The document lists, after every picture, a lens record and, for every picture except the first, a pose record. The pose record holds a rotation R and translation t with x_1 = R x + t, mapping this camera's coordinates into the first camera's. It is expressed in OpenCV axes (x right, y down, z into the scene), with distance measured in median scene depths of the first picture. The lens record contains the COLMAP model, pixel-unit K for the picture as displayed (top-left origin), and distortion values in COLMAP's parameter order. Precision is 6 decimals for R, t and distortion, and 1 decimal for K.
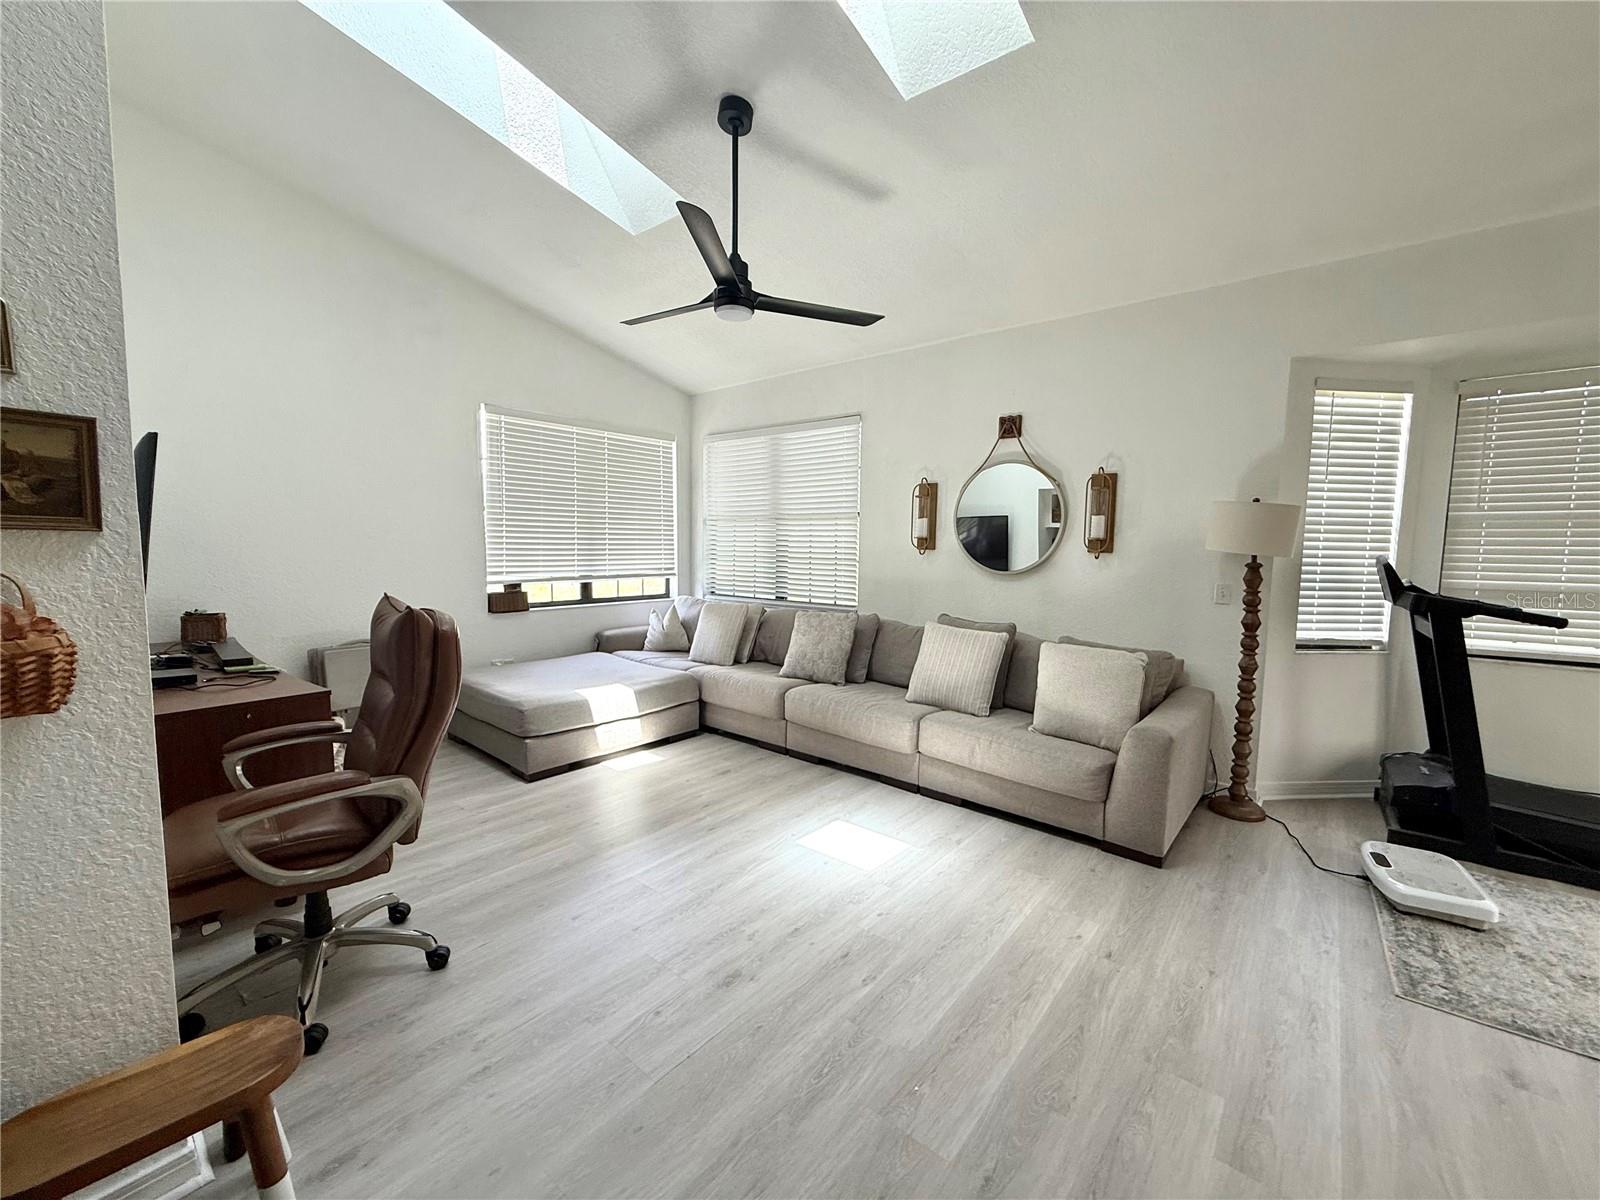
lens RADIAL K [[638.5, 0, 798.3], [0, 638.5, 603.7], [0, 0, 1]] dist [-0.001186, 0.000103]
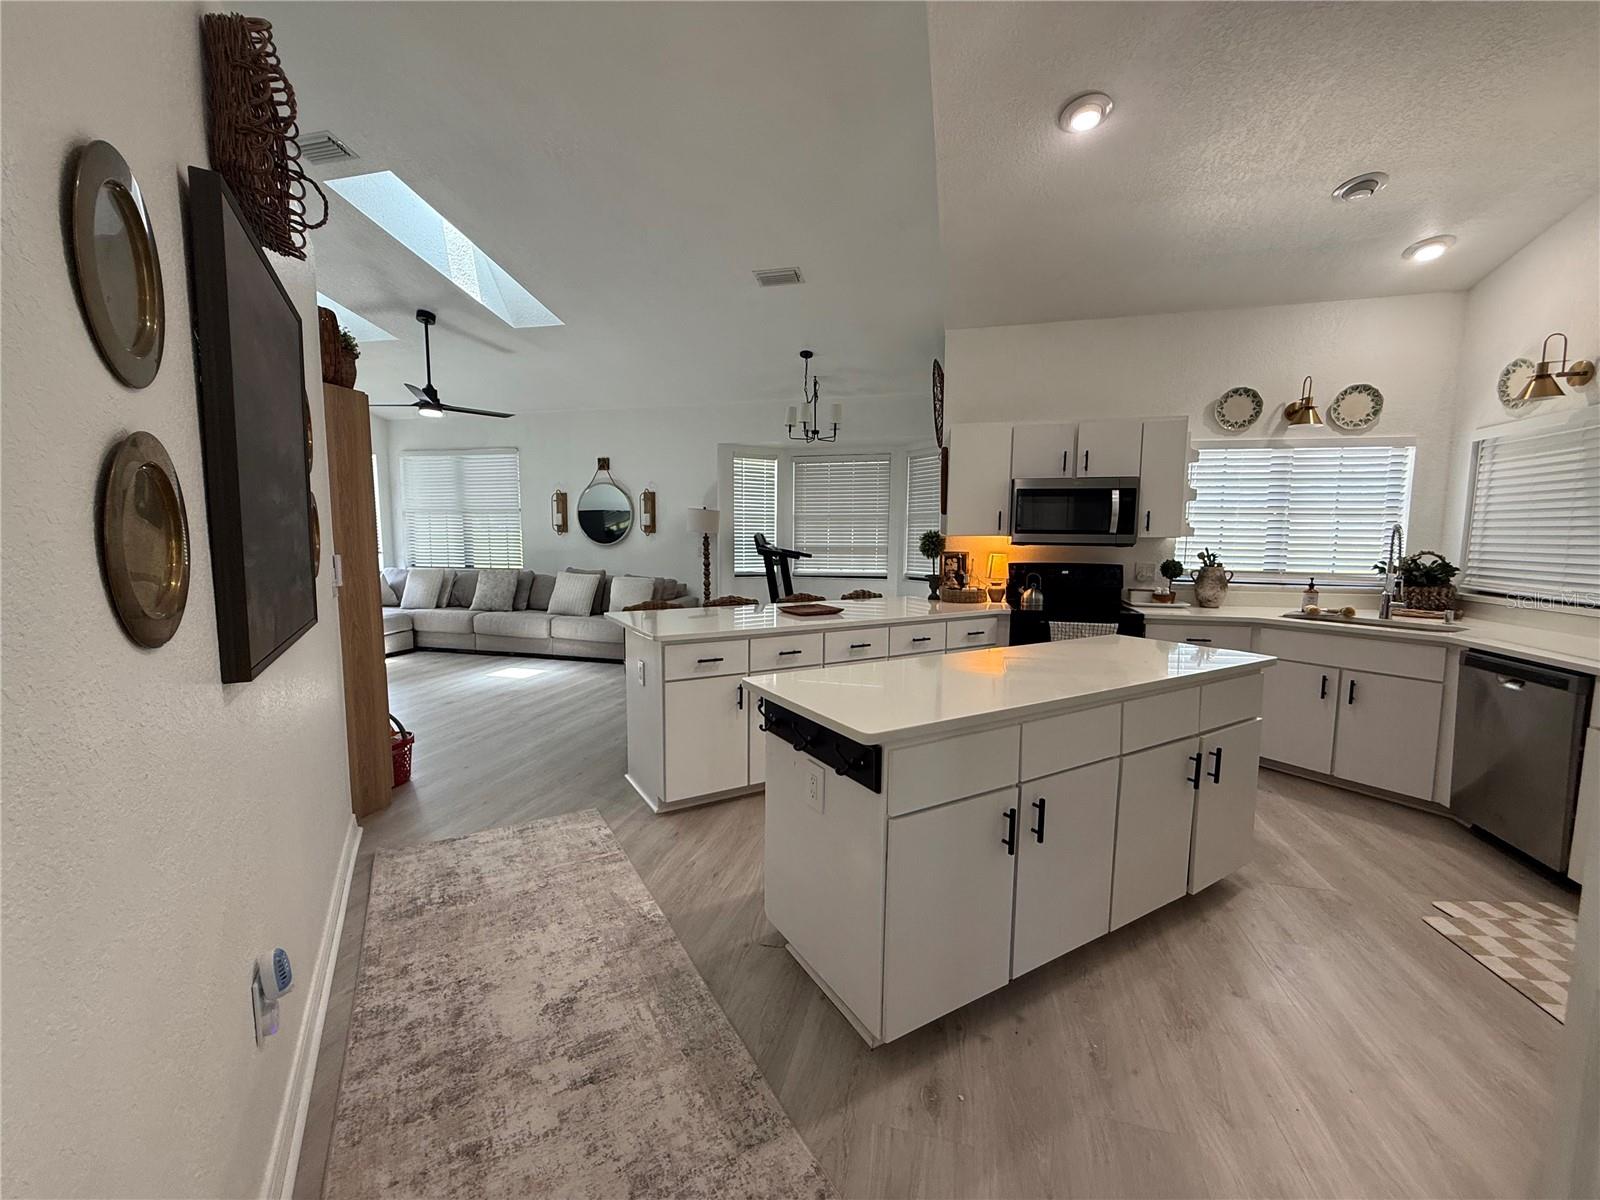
lens RADIAL K [[641.3, 0, 798.1], [0, 641.3, 601.0], [0, 0, 1]] dist [-0.001185, -0.000038]
pose [[0.906155, -0.050136, 0.419963, 0.061719], [0.044545, 0.998740, 0.023117, 0.123656], [-0.420593, -0.002240, 0.907247, -1.152786]]
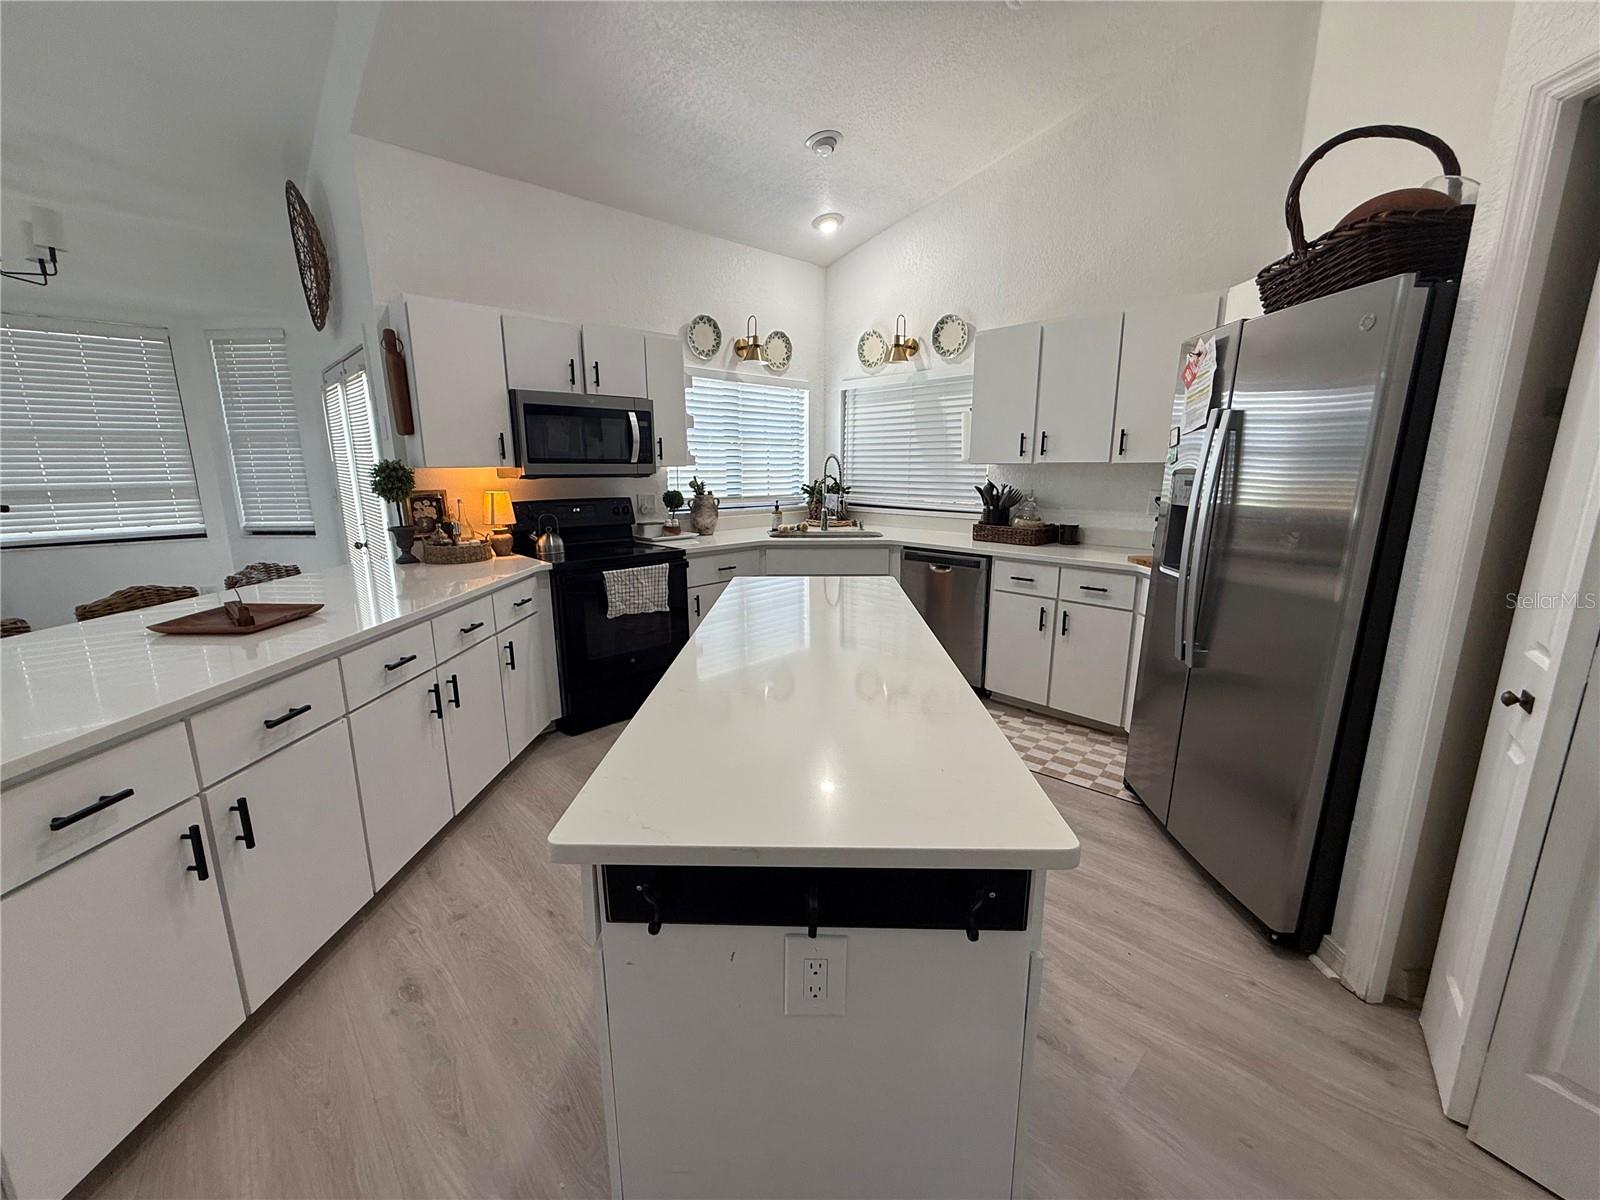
lens RADIAL K [[636.6, 0, 796.2], [0, 636.6, 601.0], [0, 0, 1]] dist [0.001355, 0.000144]
pose [[0.123445, -0.222207, 0.967153, 0.065098], [0.097518, 0.972607, 0.211013, 0.075767], [-0.987548, 0.068266, 0.141733, -0.688305]]
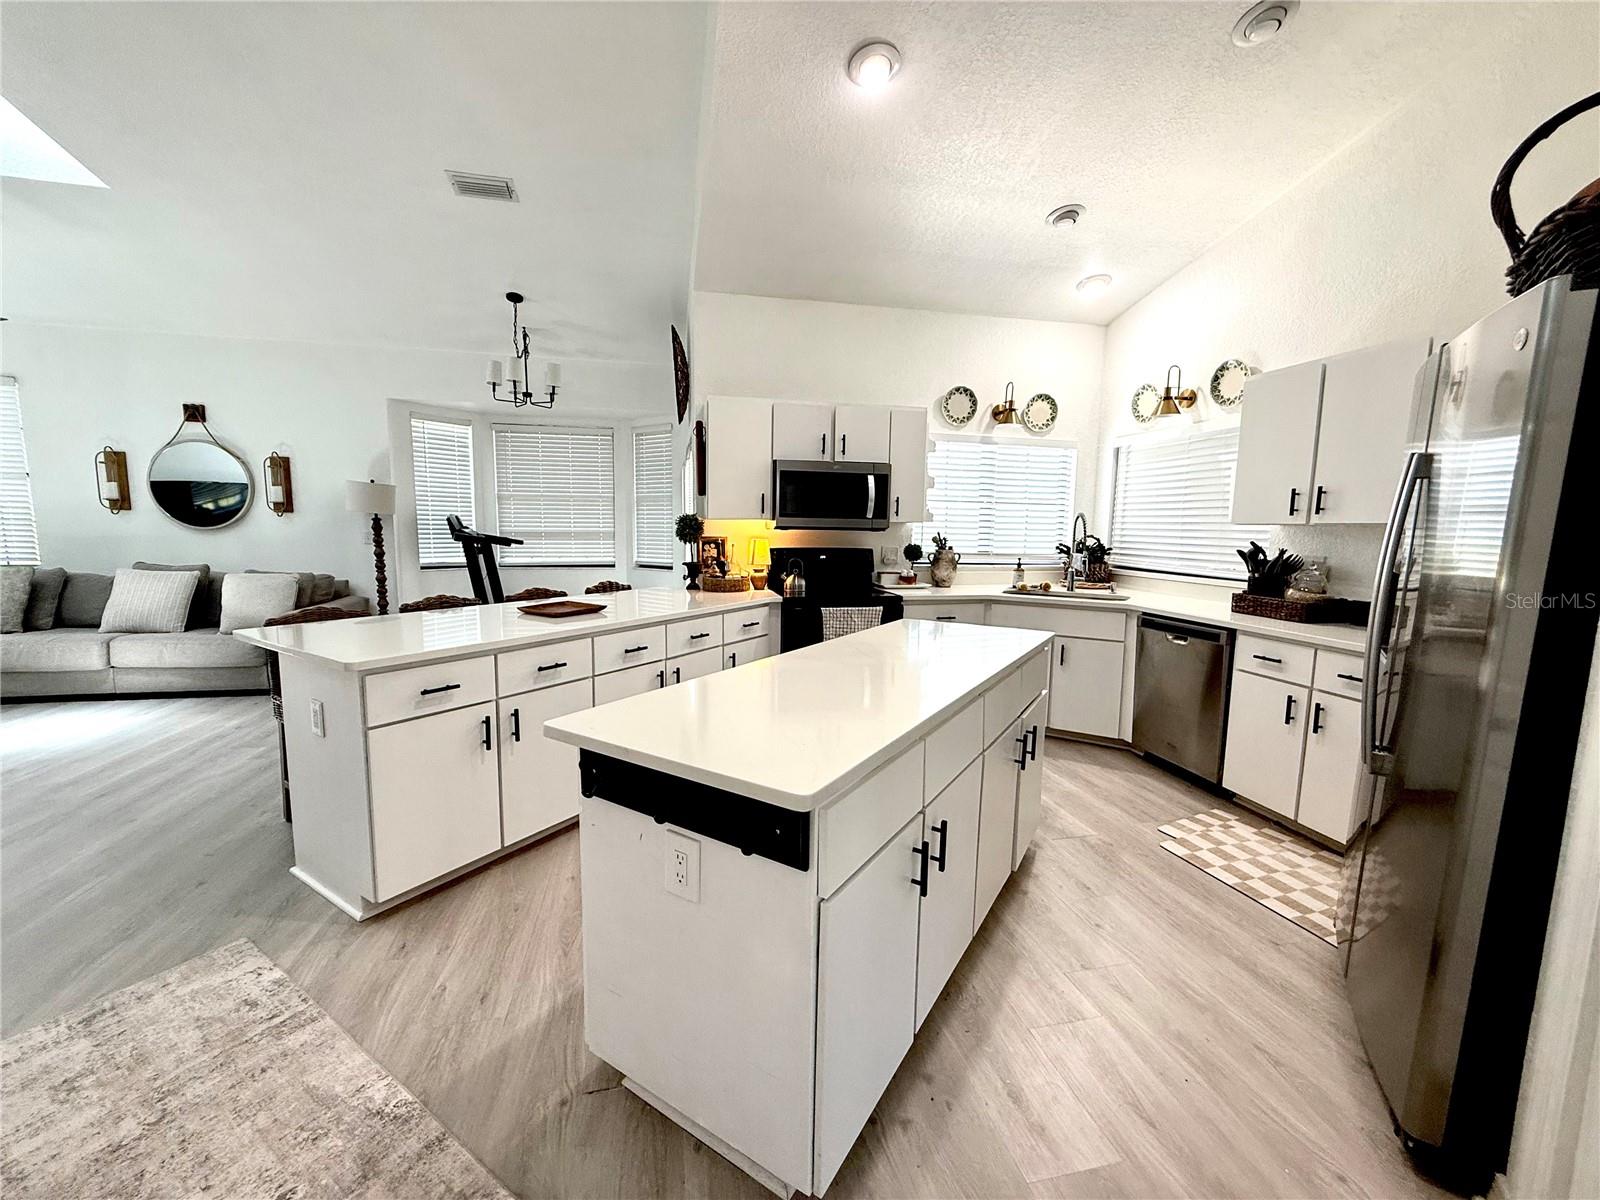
lens RADIAL K [[639.6, 0, 799.6], [0, 639.6, 600.5], [0, 0, 1]] dist [0.000091, 0.000092]
pose [[0.616092, -0.097294, 0.781642, 0.054265], [0.067546, 0.995212, 0.070638, 0.112264], [-0.784773, 0.009277, 0.619714, -0.952062]]
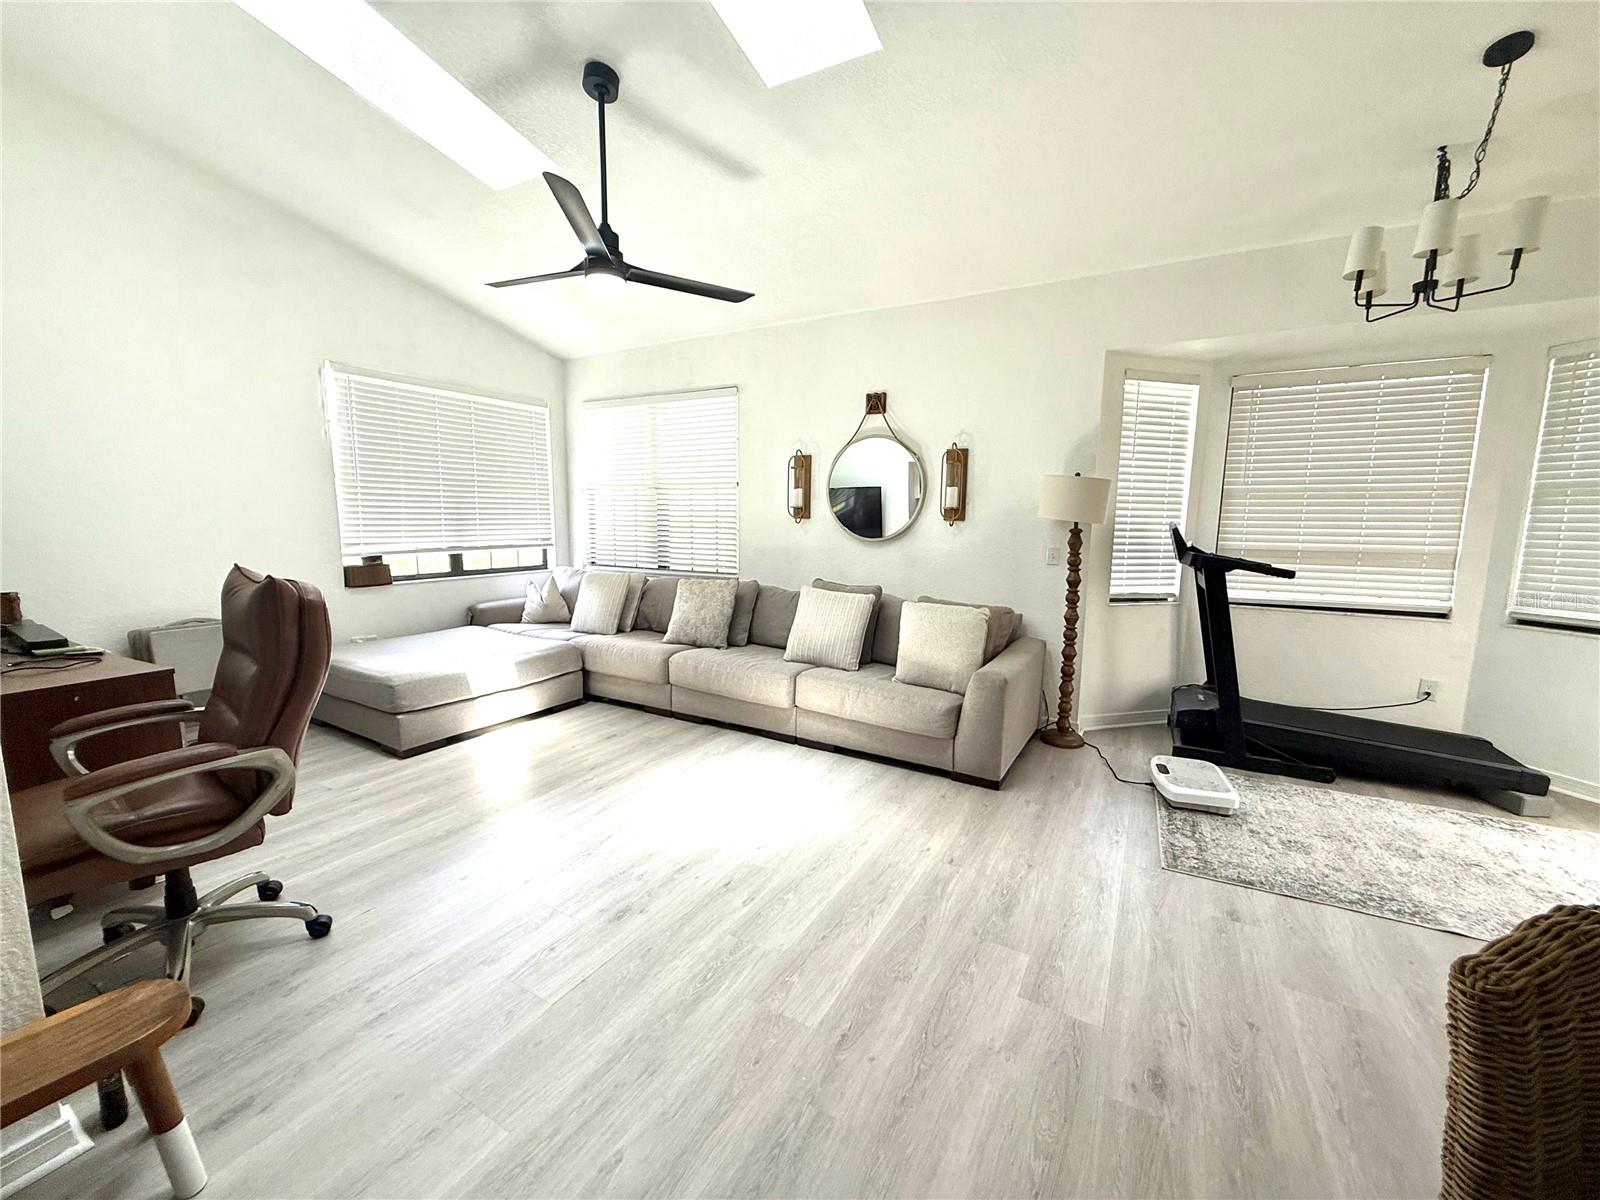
lens RADIAL K [[638.5, 0, 798.3], [0, 638.5, 603.7], [0, 0, 1]] dist [-0.001186, 0.000103]
pose [[0.984298, -0.025464, 0.174669, 0.009007], [0.017598, 0.998766, 0.046435, 0.009846], [-0.175635, -0.042632, 0.983532, -0.062806]]
